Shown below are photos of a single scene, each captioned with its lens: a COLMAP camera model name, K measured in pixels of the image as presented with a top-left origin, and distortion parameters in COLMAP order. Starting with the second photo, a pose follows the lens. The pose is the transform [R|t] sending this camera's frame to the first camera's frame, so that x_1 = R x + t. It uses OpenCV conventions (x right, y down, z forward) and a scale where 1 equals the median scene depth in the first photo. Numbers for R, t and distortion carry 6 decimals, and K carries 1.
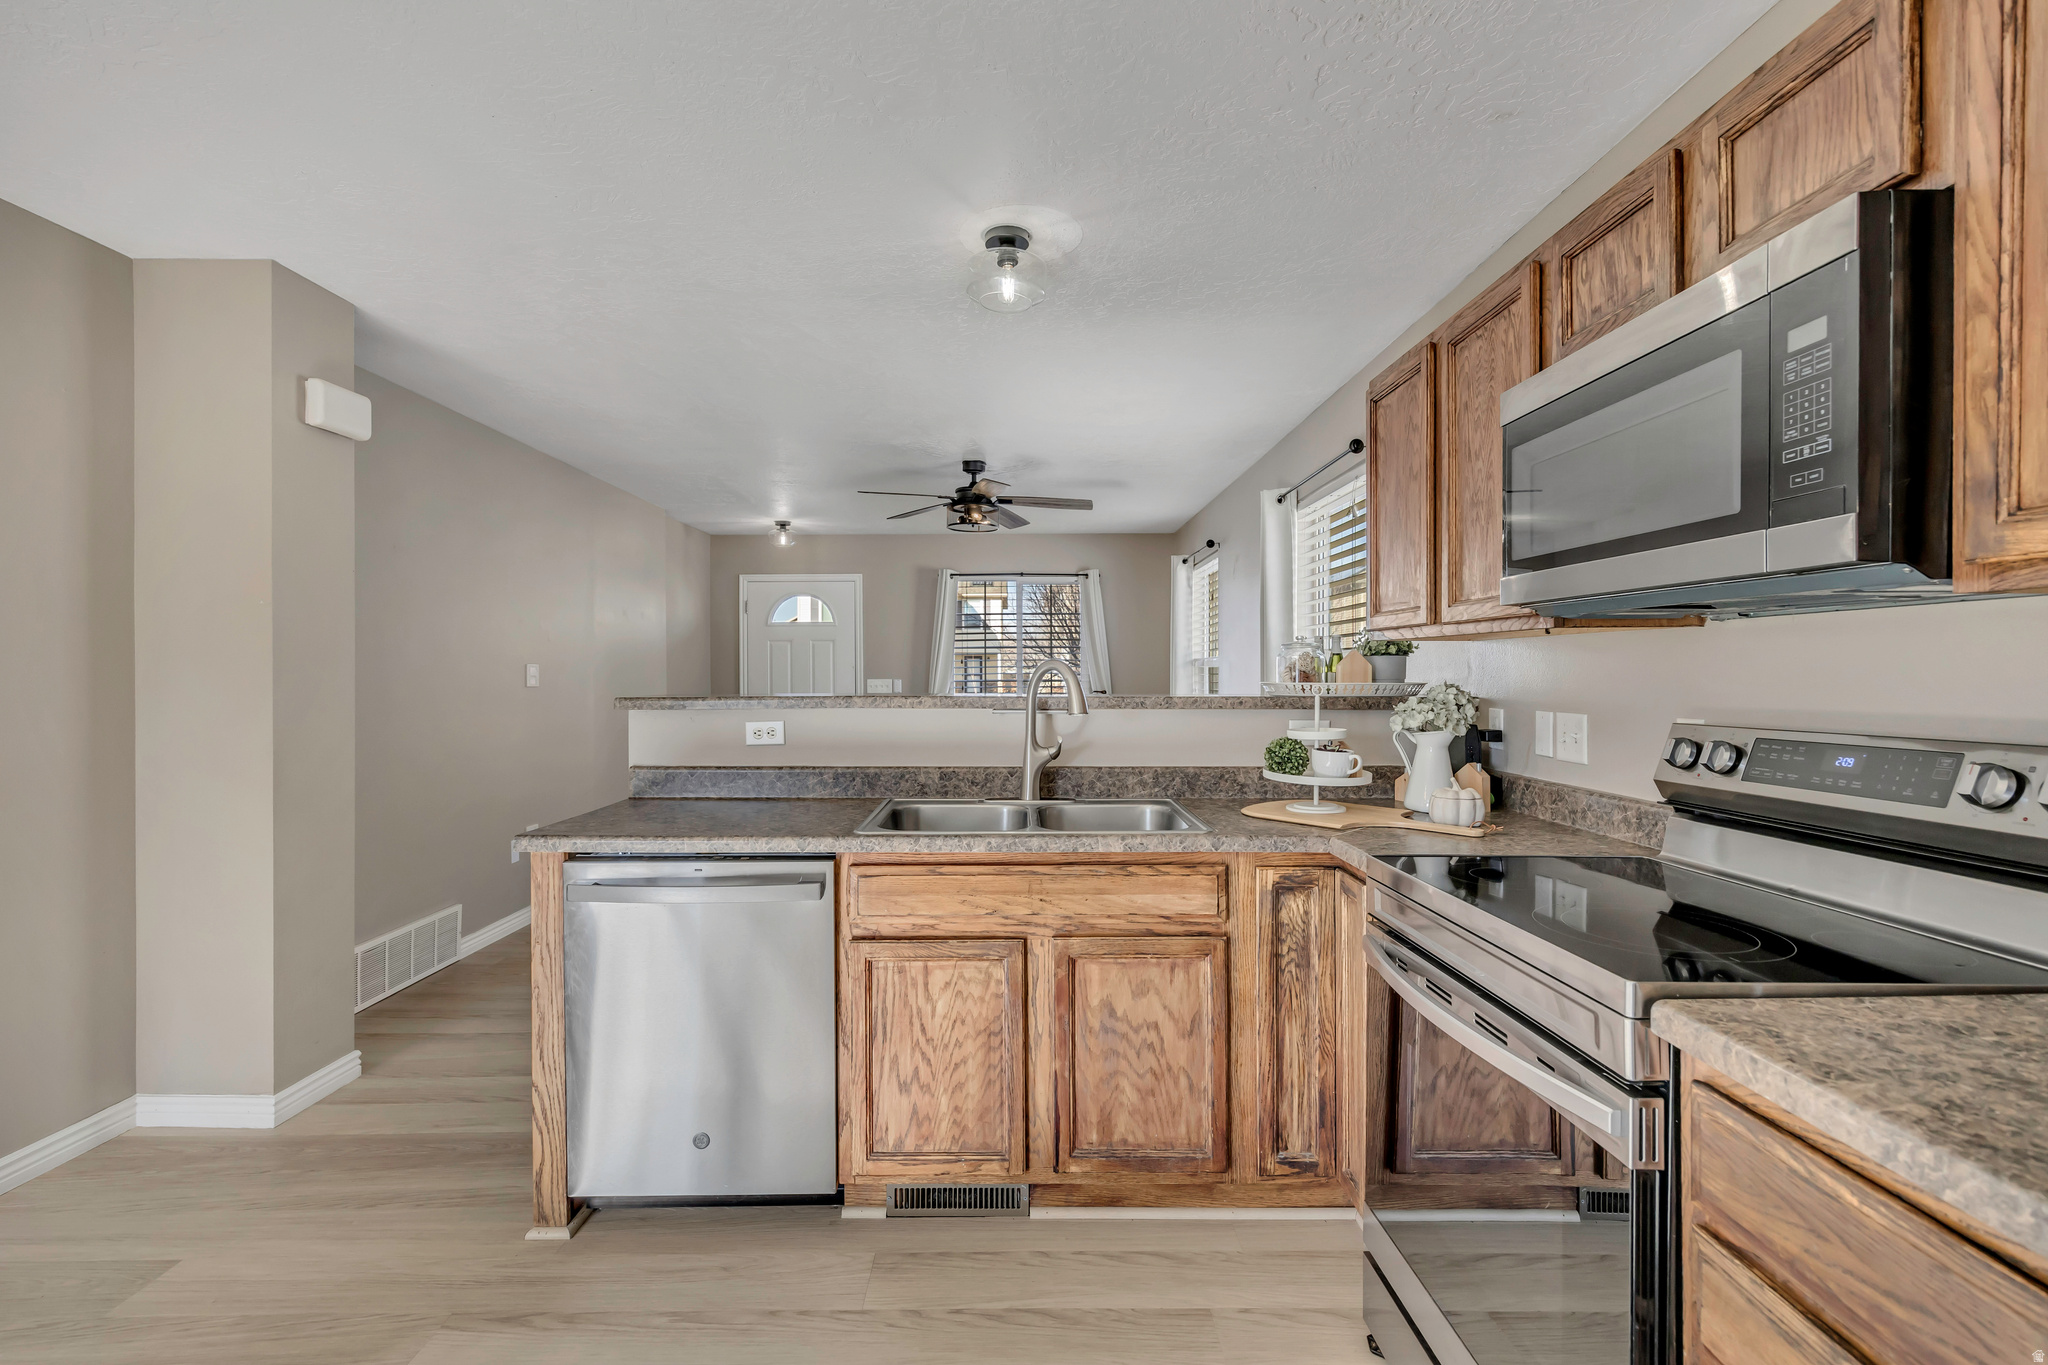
lens RADIAL K [[916.4, 0, 1005.9], [0, 916.4, 642.0], [0, 0, 1]] dist [-0.003075, 0.001791]
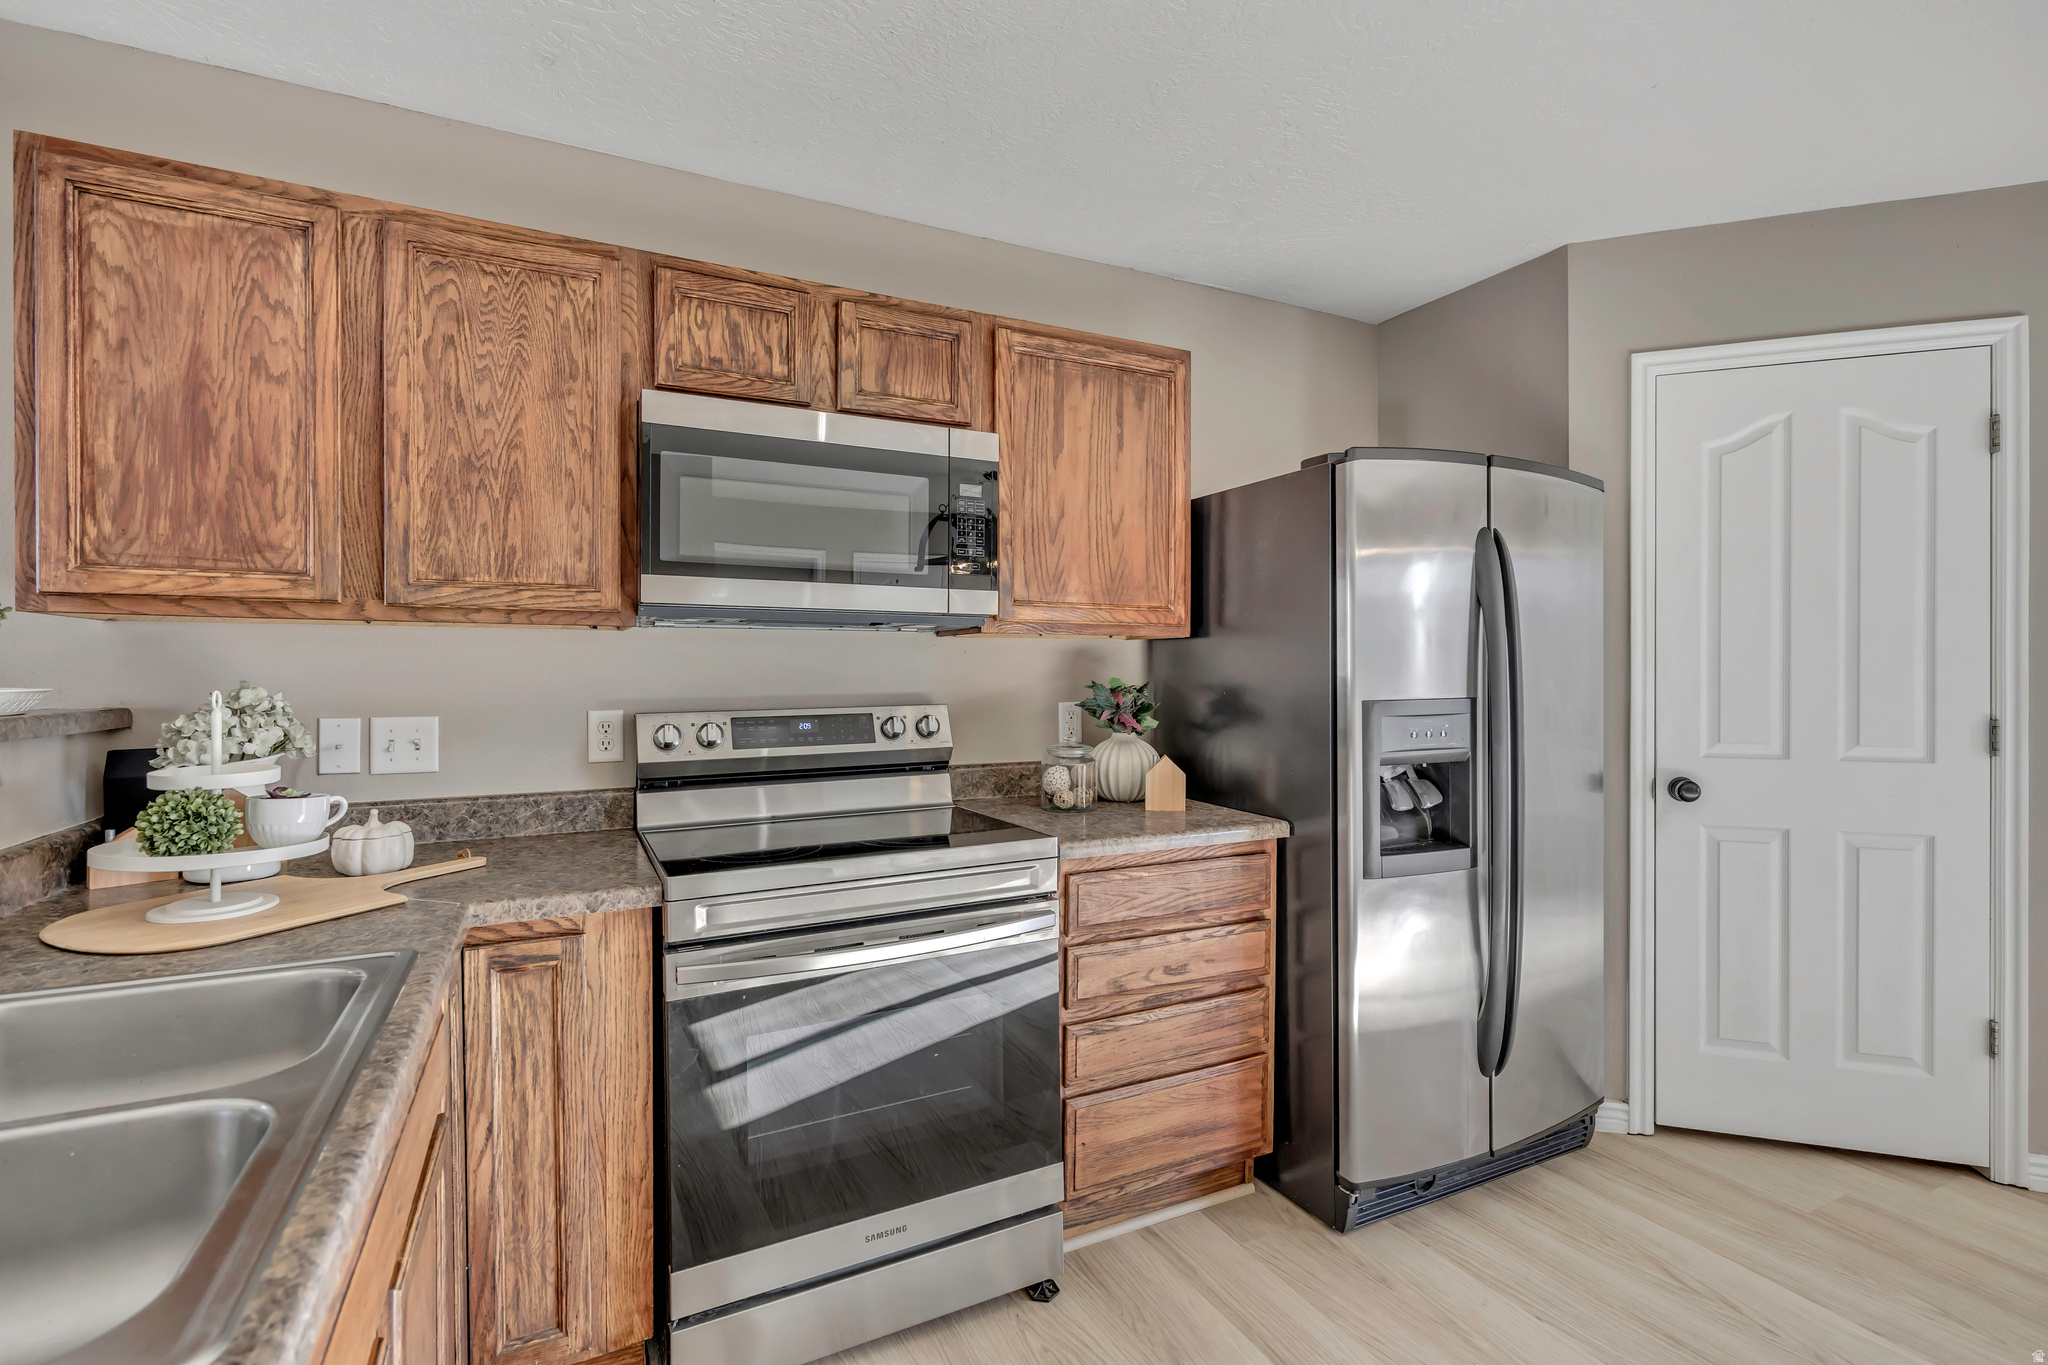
lens RADIAL K [[916.4, 0, 1007.9], [0, 916.4, 659.8], [0, 0, 1]] dist [-0.003075, 0.001791]
pose [[-0.433647, 0.012301, 0.900999, -0.455396], [-0.028798, 0.999207, -0.027502, 0.033231], [-0.900622, -0.037873, -0.432949, 0.928640]]
